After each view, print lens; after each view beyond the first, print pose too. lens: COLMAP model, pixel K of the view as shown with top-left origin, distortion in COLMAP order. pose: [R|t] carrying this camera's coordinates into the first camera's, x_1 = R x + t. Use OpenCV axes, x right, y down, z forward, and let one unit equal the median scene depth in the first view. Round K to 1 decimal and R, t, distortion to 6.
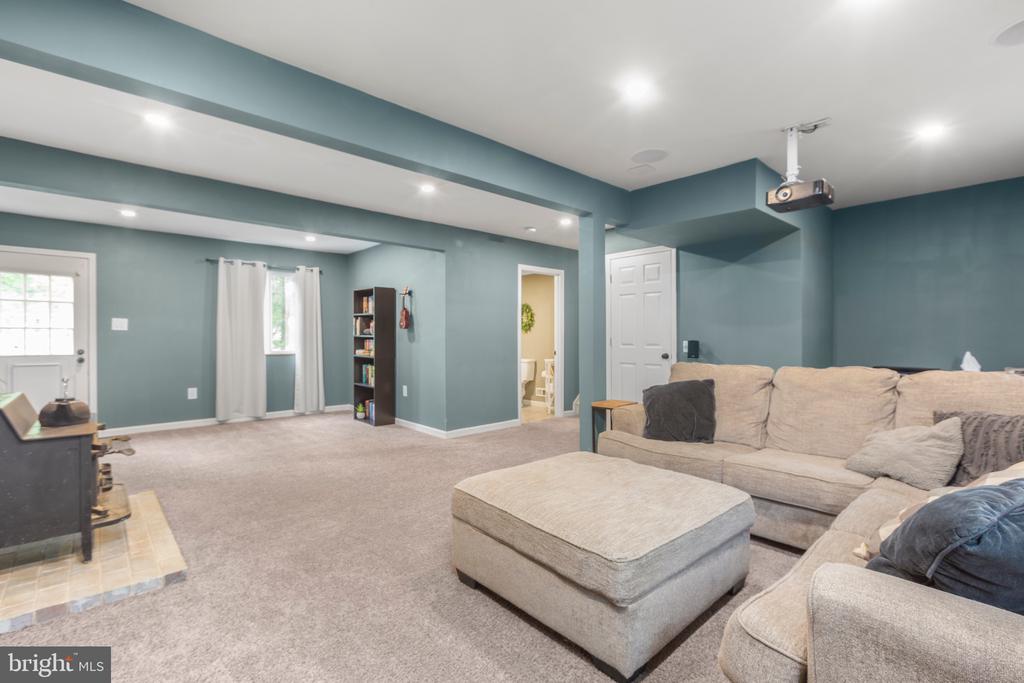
lens RADIAL K [[464.9, 0, 512.0], [0, 464.9, 341.5], [0, 0, 1]] dist [0.002091, 0.000235]
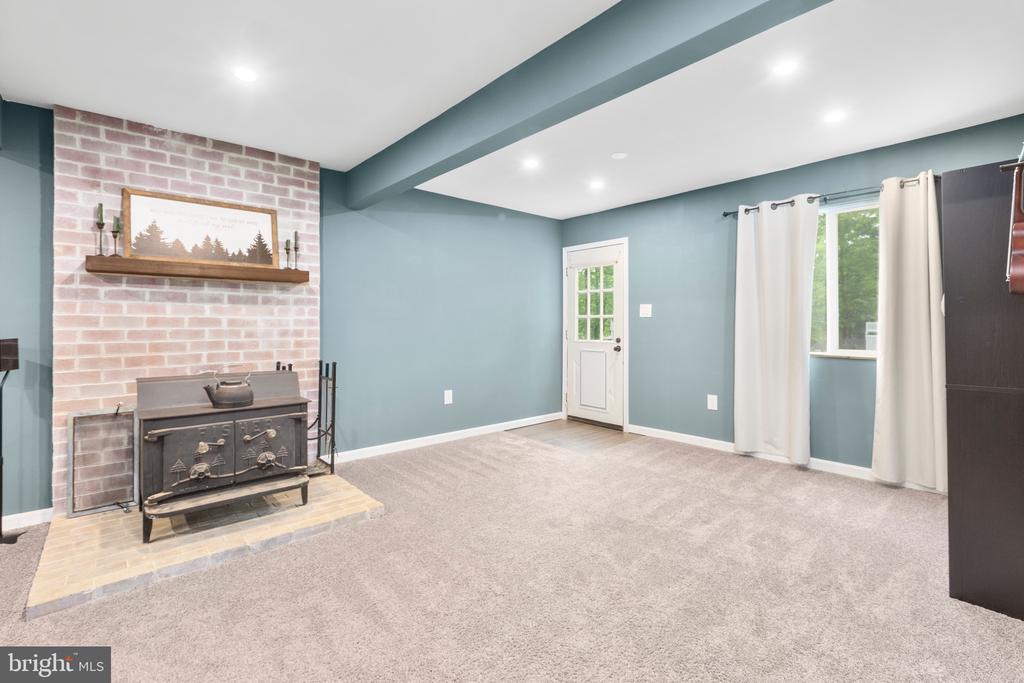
lens RADIAL K [[455.7, 0, 513.6], [0, 455.7, 323.6], [0, 0, 1]] dist [-0.001521, -0.000498]
pose [[-0.023203, -0.002716, -0.999727, 0.033763], [-0.006780, 0.999974, -0.002559, -0.007320], [0.999708, 0.006719, -0.023221, 0.678317]]
